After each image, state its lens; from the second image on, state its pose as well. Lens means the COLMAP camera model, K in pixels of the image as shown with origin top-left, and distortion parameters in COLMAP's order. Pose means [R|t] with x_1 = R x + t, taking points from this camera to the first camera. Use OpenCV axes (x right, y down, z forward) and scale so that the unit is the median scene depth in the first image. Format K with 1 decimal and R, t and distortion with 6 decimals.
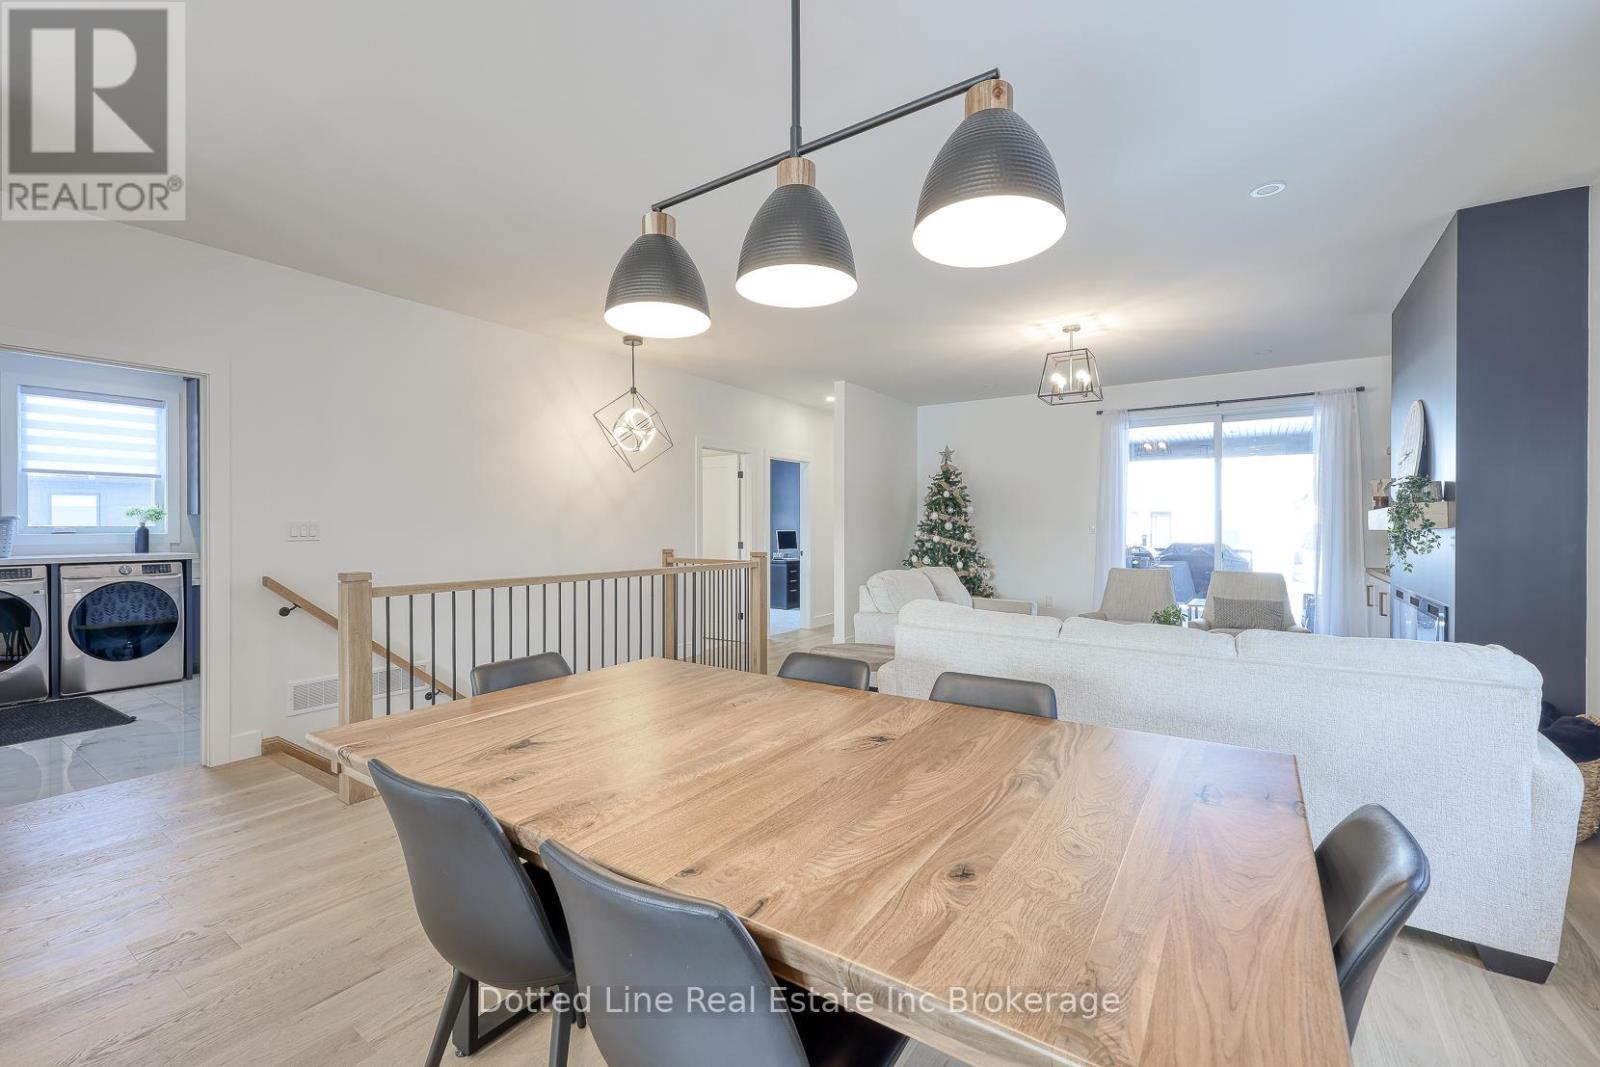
lens RADIAL K [[684.6, 0, 803.5], [0, 684.6, 525.3], [0, 0, 1]] dist [0.000129, -0.000228]
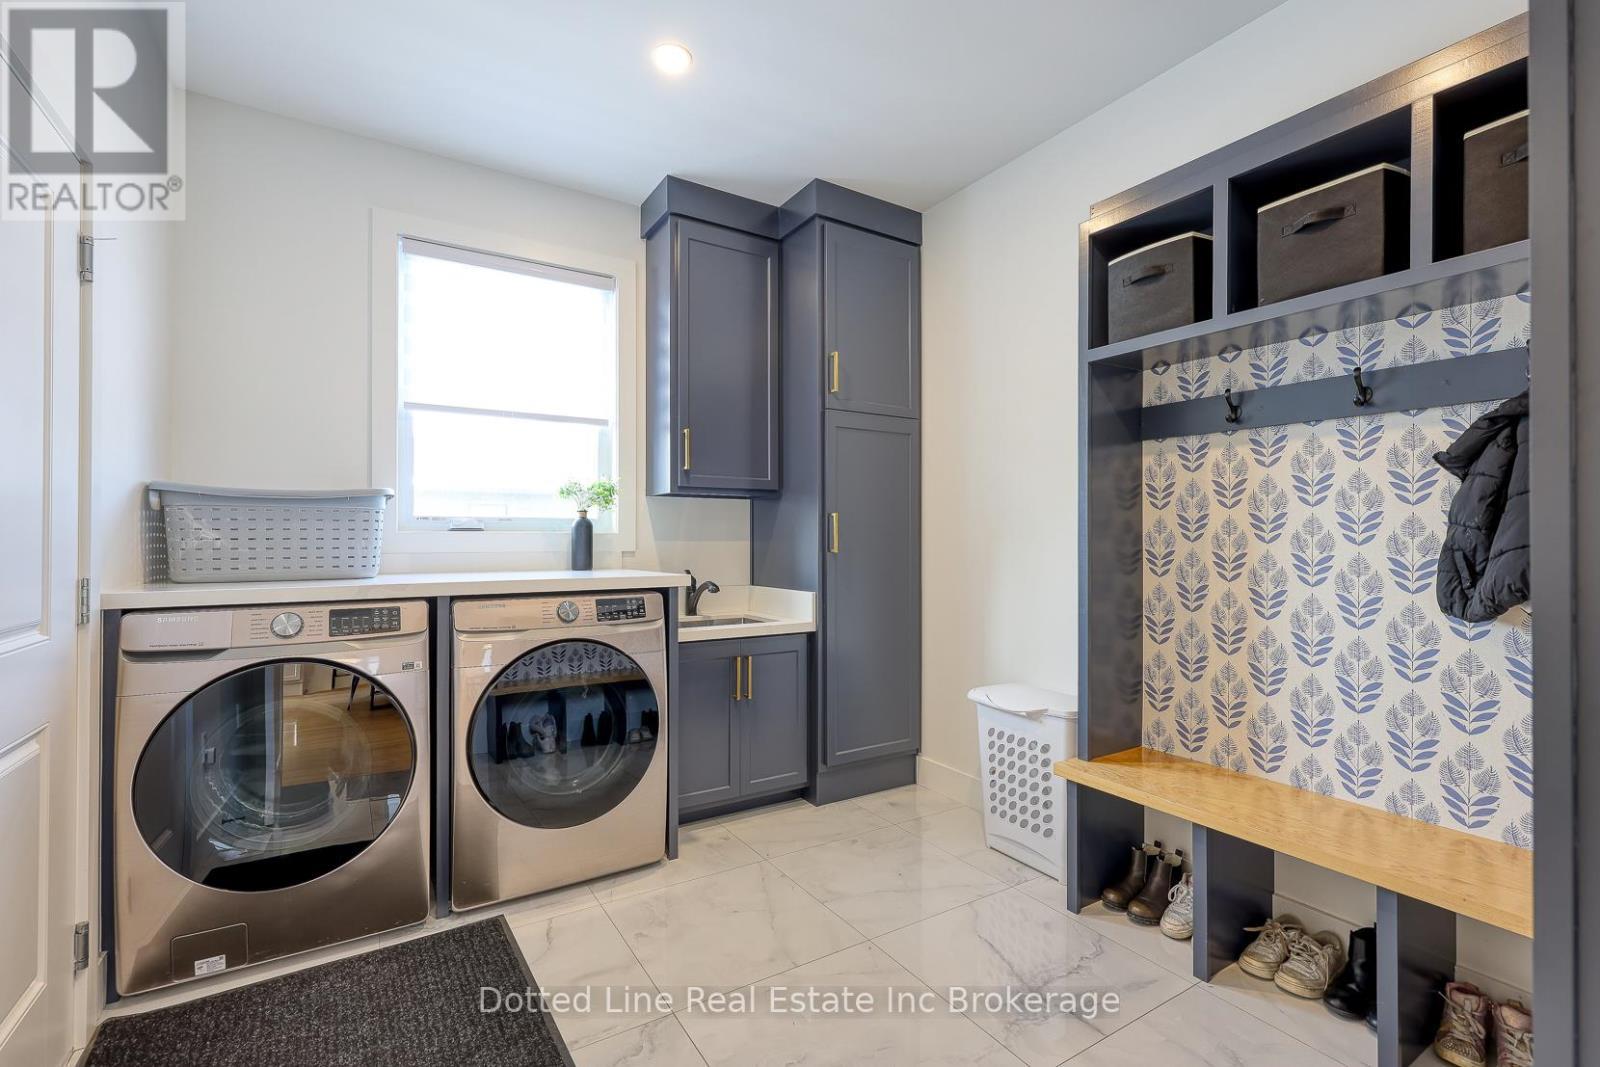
lens RADIAL K [[674.1, 0, 794.2], [0, 674.1, 536.7], [0, 0, 1]] dist [0.001658, 0.000221]
pose [[0.925989, 0.001427, -0.377549, -0.685555], [-0.004259, 0.999969, -0.006666, 0.019920], [0.377527, 0.007780, 0.925966, 0.647529]]
